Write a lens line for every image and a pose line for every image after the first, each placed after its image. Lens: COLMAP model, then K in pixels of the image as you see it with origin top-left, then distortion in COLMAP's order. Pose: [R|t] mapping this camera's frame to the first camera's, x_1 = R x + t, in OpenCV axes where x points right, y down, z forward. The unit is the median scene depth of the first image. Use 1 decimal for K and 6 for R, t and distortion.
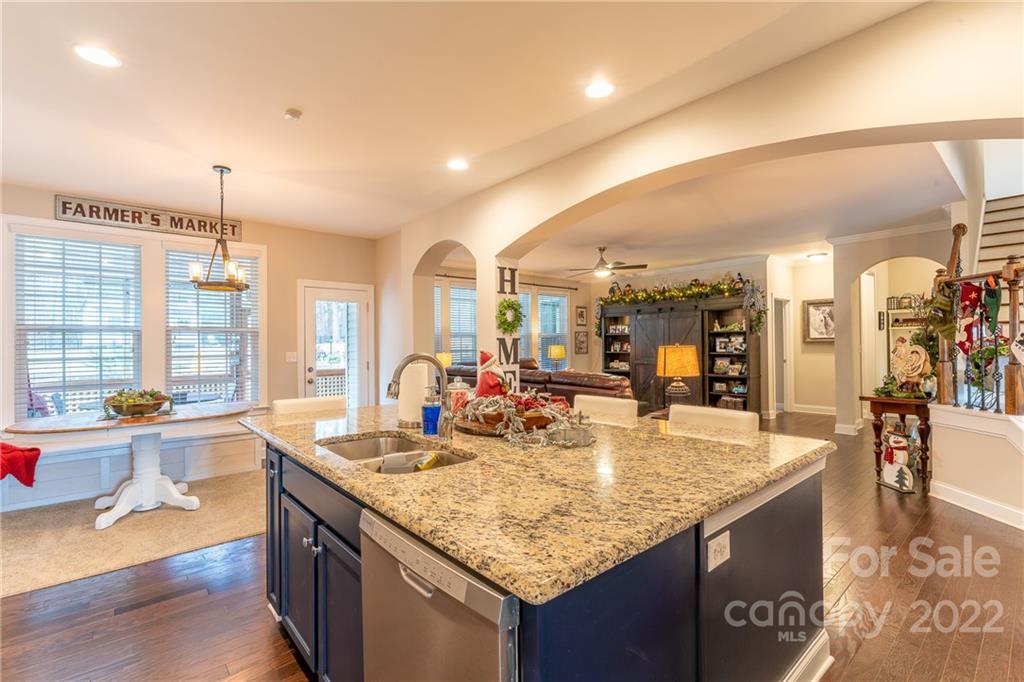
lens RADIAL K [[462.7, 0, 508.8], [0, 462.7, 341.7], [0, 0, 1]] dist [-0.001668, -0.000047]
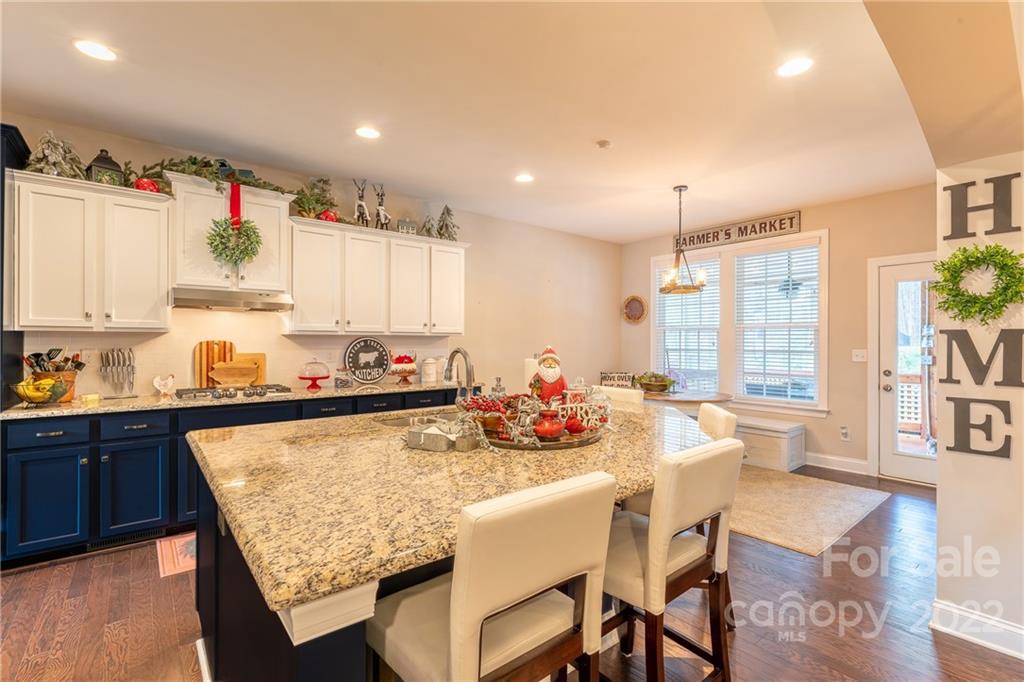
lens RADIAL K [[462.7, 0, 508.8], [0, 462.7, 341.7], [0, 0, 1]] dist [-0.001668, -0.000047]
pose [[-0.039626, 0.008988, -0.999174, 0.431676], [0.001835, 0.999959, 0.008922, 0.000041], [0.999213, -0.001480, -0.039641, 0.475028]]
